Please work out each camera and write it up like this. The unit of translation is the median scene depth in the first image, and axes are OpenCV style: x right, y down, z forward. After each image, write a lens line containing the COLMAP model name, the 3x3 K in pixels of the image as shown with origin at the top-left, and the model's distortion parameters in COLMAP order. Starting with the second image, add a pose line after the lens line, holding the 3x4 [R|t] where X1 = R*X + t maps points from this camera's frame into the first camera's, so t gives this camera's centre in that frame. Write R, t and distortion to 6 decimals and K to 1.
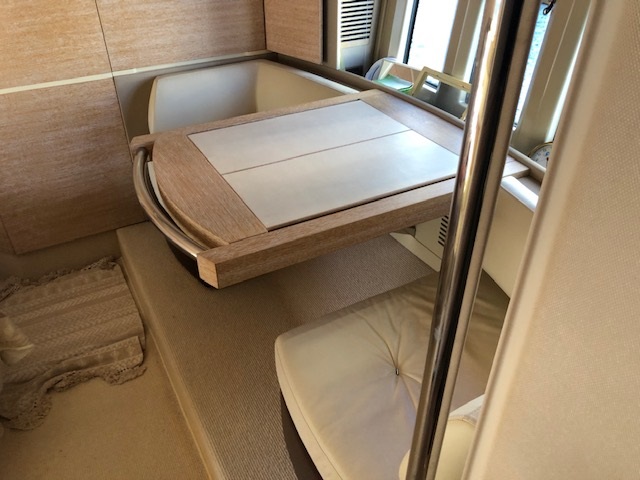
lens RADIAL K [[531.7, 0, 320.3], [0, 531.7, 239.8], [0, 0, 1]] dist [0.015791, 0.006369]
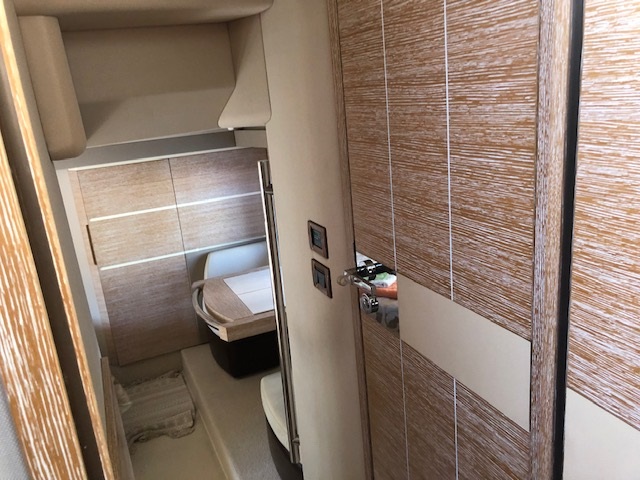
lens RADIAL K [[531.7, 0, 319.6], [0, 531.7, 240.4], [0, 0, 1]] dist [0.015791, 0.006369]
pose [[0.992934, -0.060356, -0.102171, 0.220452], [0.024896, 0.947784, -0.317940, 0.210469], [0.116026, 0.313150, 0.942589, -0.579038]]
